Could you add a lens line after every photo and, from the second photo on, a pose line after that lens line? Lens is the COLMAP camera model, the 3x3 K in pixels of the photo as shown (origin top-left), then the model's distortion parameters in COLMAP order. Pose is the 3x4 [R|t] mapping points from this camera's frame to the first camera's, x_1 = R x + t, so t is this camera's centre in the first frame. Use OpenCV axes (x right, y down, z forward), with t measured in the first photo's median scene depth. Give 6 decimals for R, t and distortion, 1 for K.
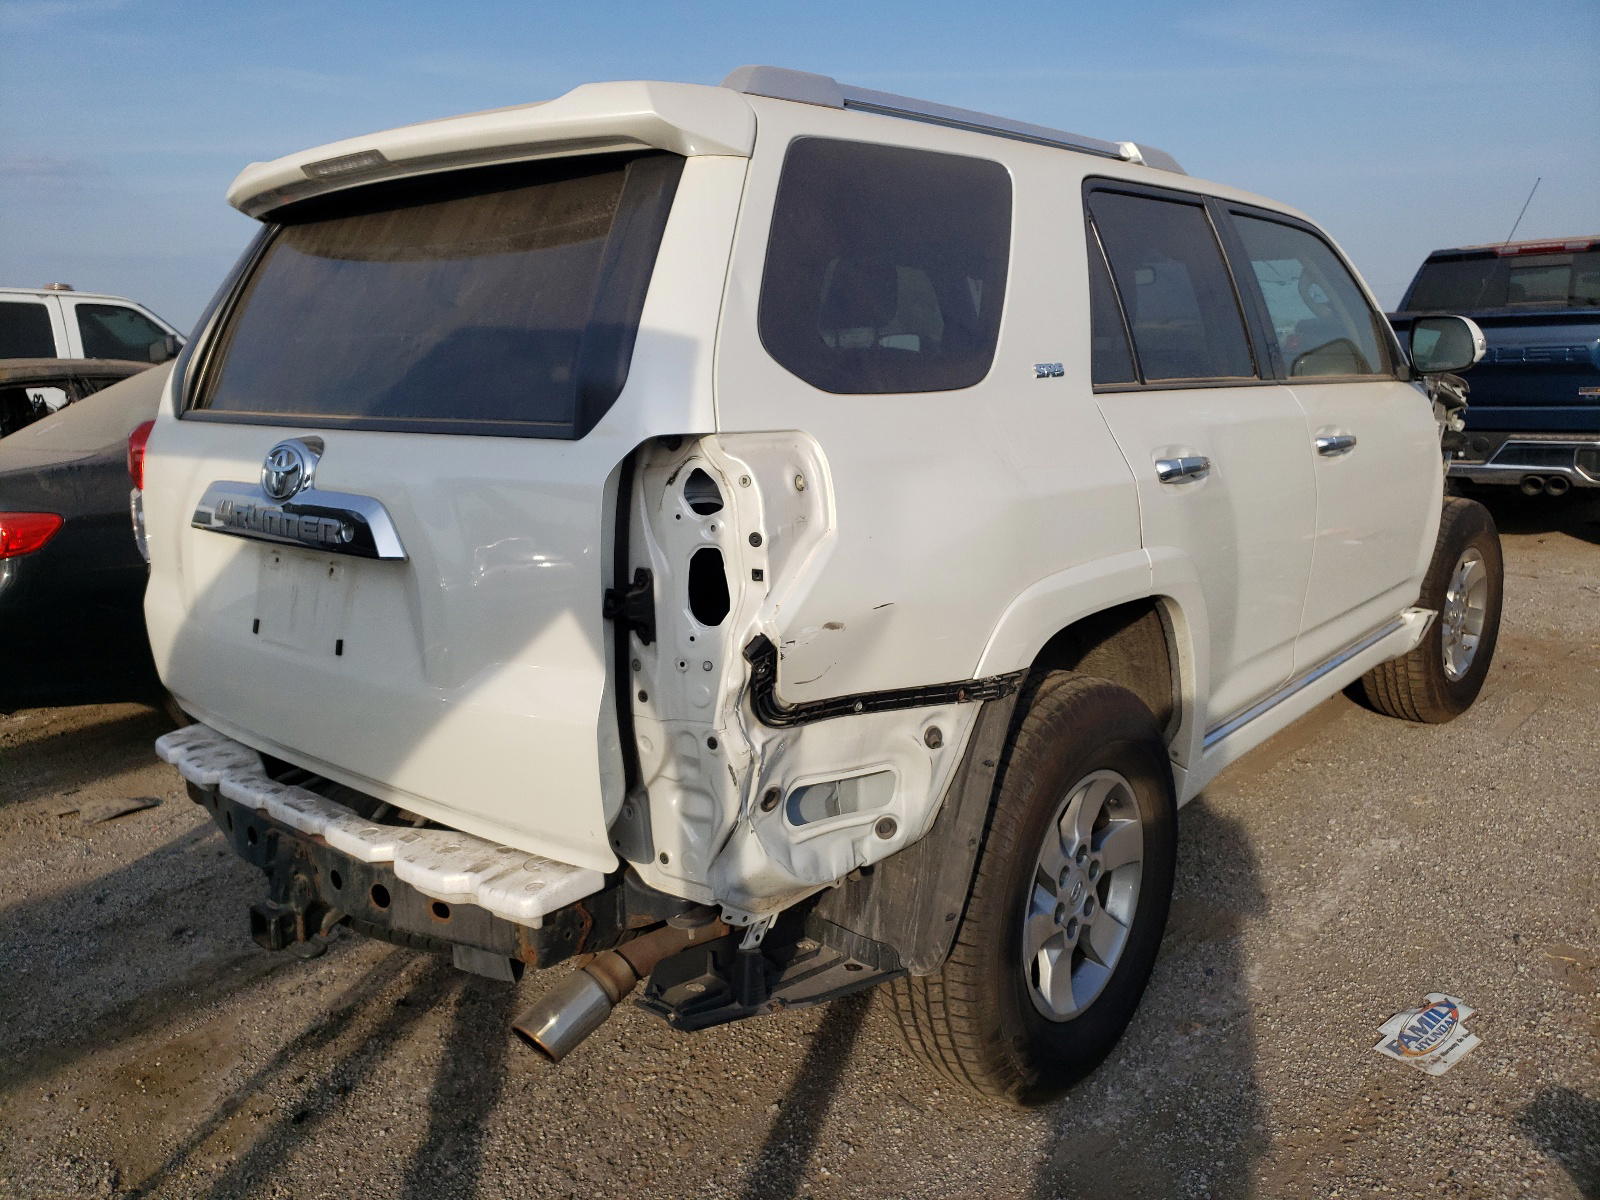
lens RADIAL K [[1250.1, 0, 775.6], [0, 1250.1, 600.3], [0, 0, 1]] dist [-0.009823, -0.006951]
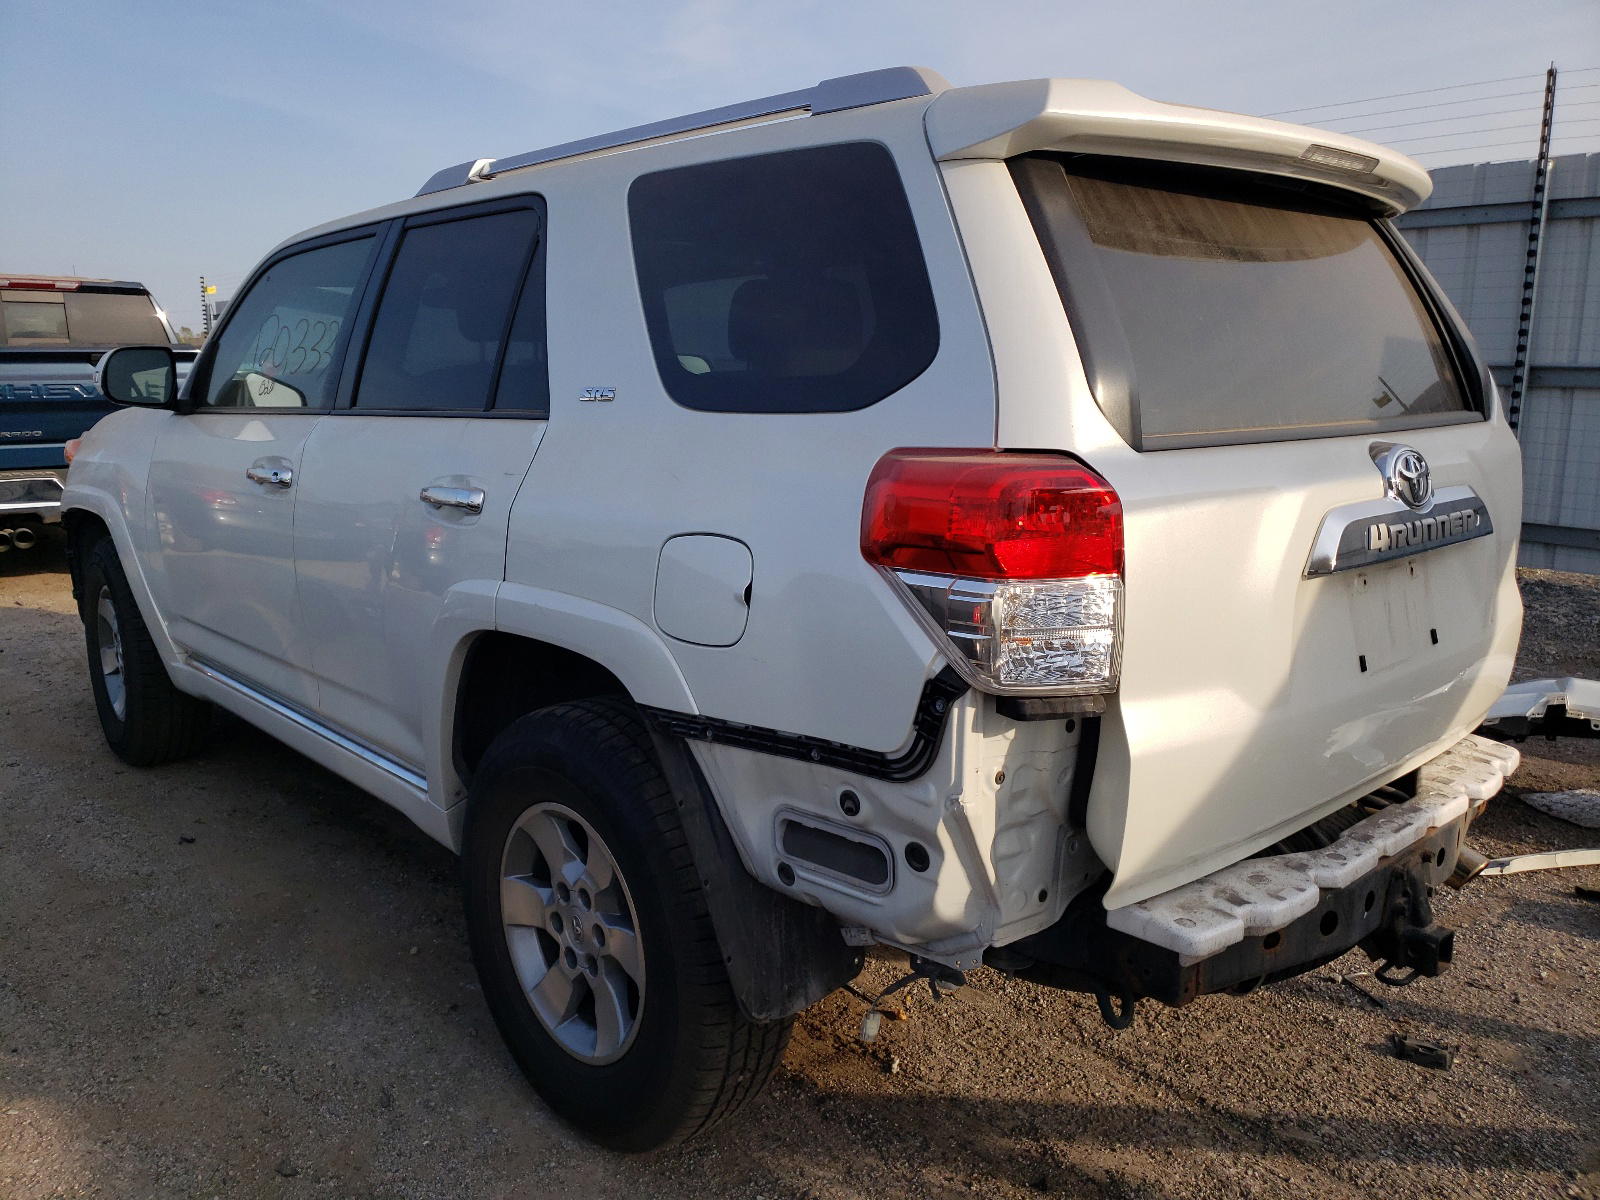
lens RADIAL K [[1250.1, 0, 775.6], [0, 1250.1, 600.3], [0, 0, 1]] dist [-0.009823, -0.006951]
pose [[0.113721, -0.159802, 0.980577, -1.224498], [0.194567, 0.971450, 0.135750, -0.206929], [-0.974275, 0.175350, 0.141566, 1.177198]]
